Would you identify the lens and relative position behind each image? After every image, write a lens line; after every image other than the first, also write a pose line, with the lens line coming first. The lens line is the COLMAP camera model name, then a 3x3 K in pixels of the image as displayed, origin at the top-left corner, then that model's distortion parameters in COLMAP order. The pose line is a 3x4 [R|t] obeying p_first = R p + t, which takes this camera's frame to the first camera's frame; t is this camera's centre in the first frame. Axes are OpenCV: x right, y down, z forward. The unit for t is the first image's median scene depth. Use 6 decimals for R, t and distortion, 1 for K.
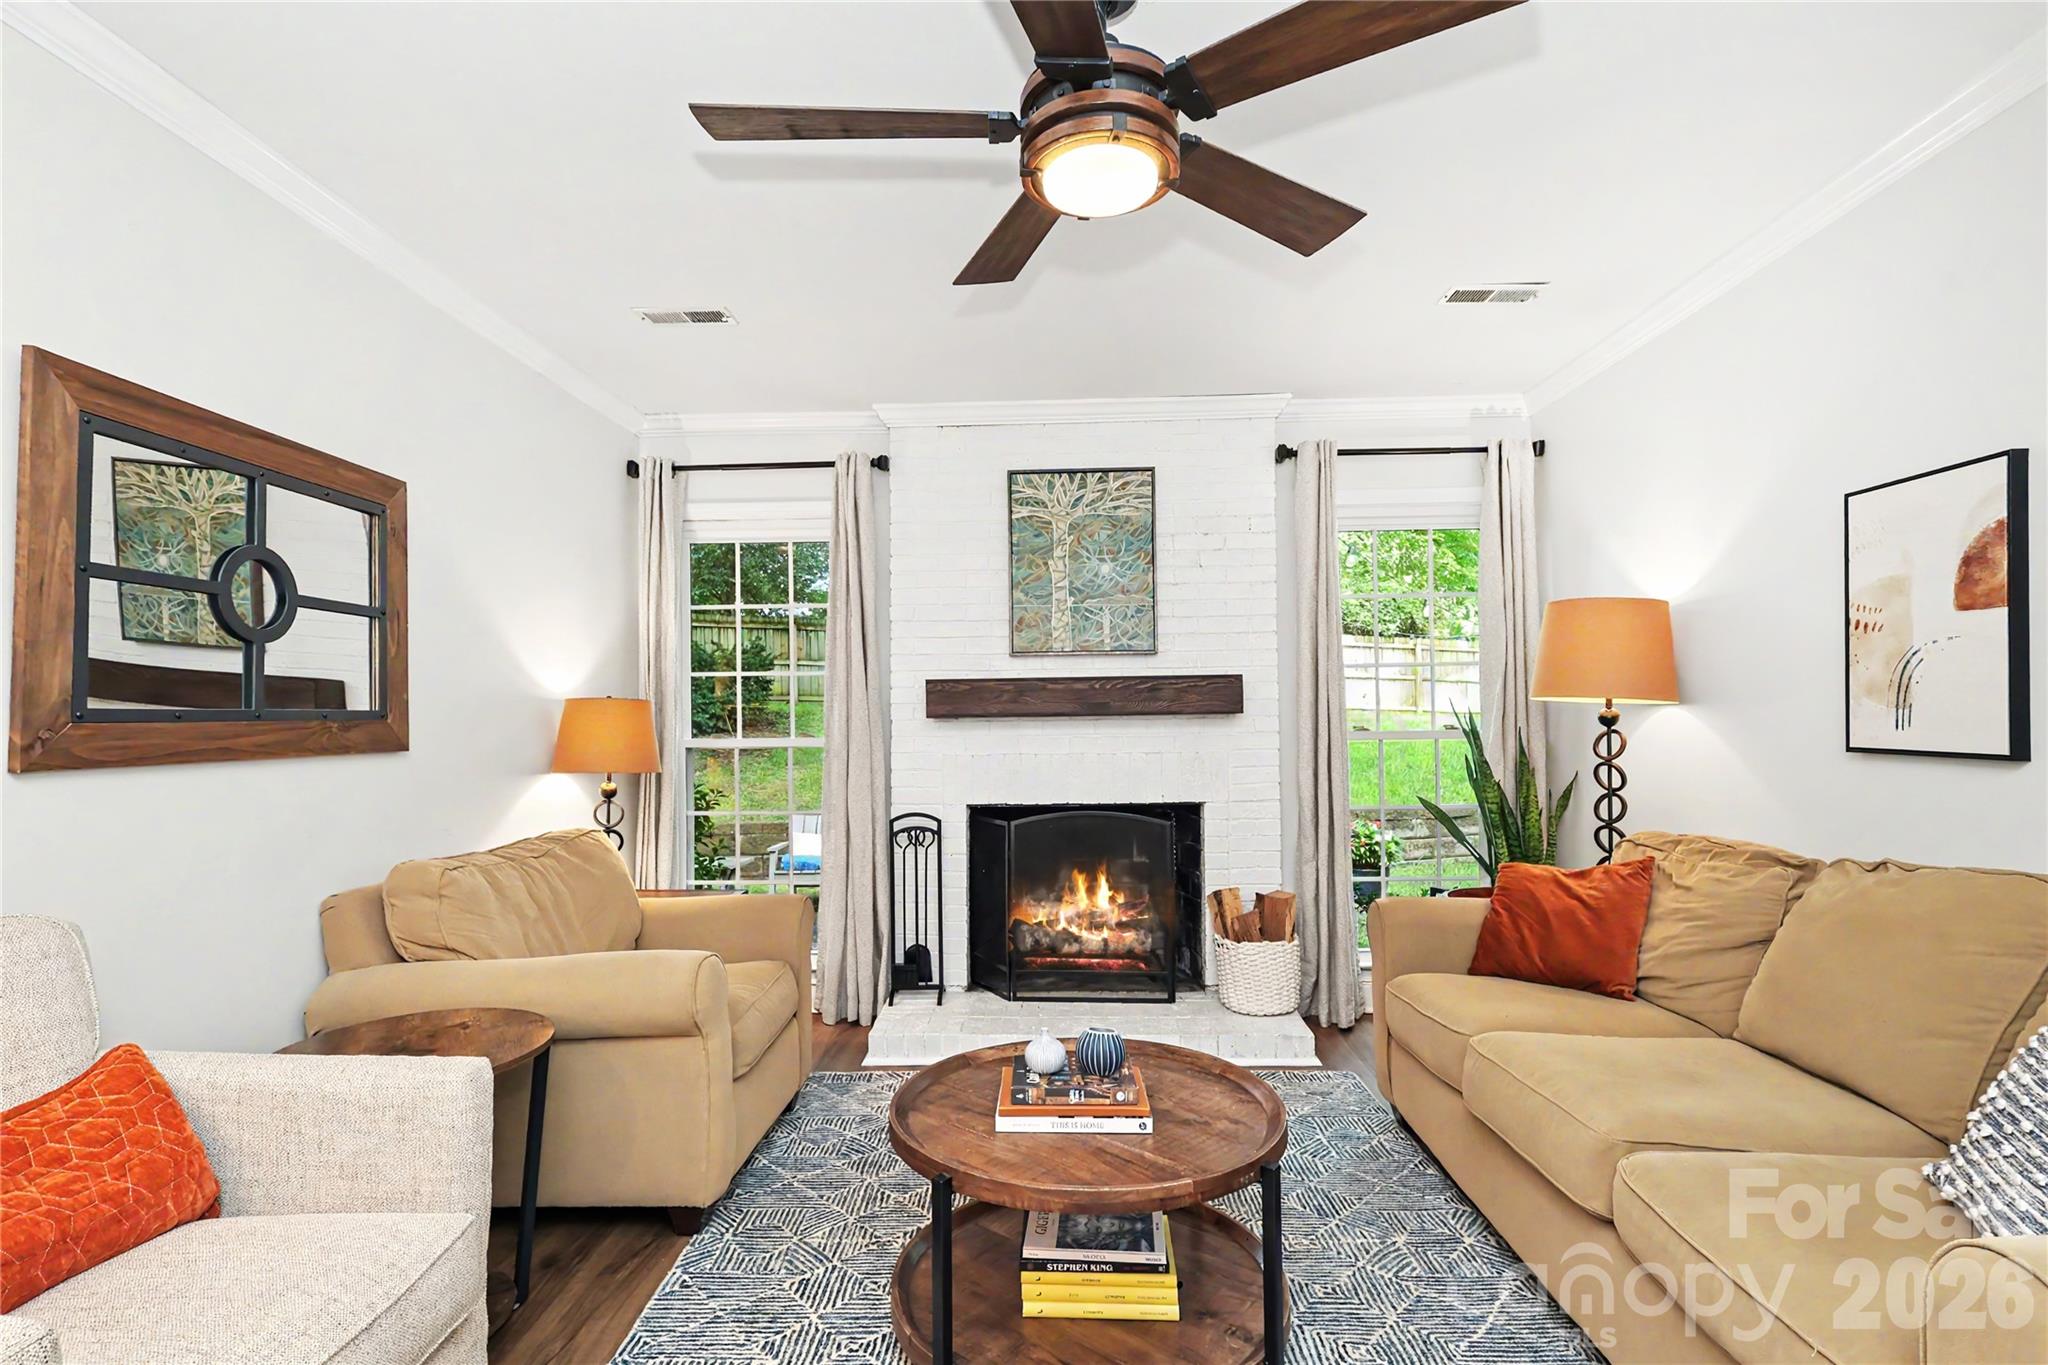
lens RADIAL K [[988.8, 0, 1020.4], [0, 988.8, 708.5], [0, 0, 1]] dist [0.002032, 0.000434]
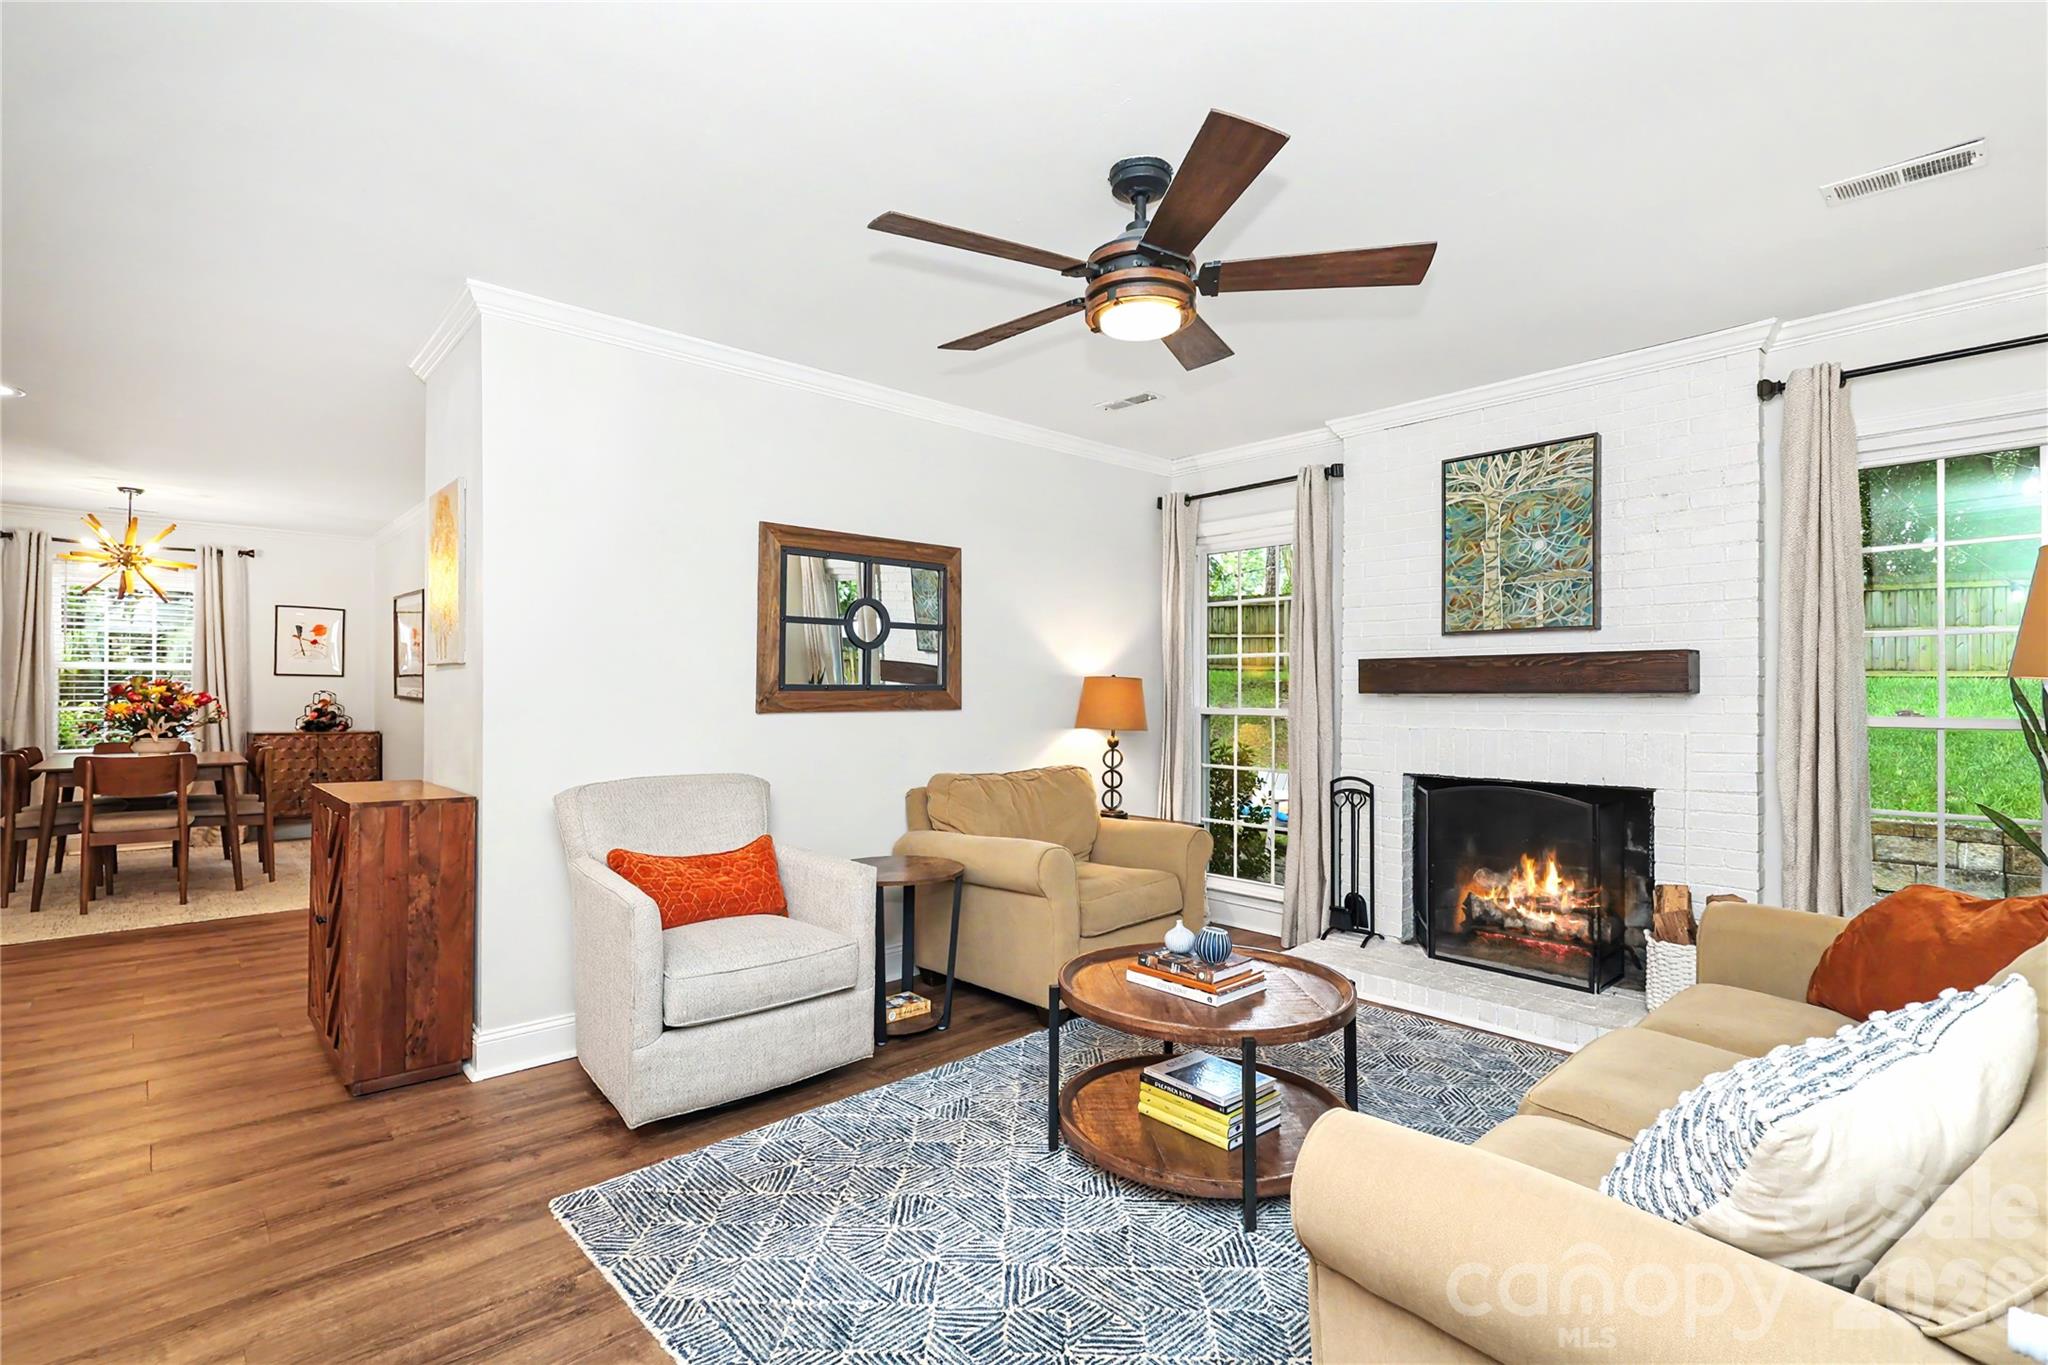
lens RADIAL K [[959.1, 0, 1021.3], [0, 959.1, 687.4], [0, 0, 1]] dist [0.001602, 0.001307]
pose [[0.705361, 0.008715, -0.708795, 0.402758], [-0.002492, 0.999949, 0.009815, -0.006540], [0.708844, -0.005157, 0.705346, -0.046180]]
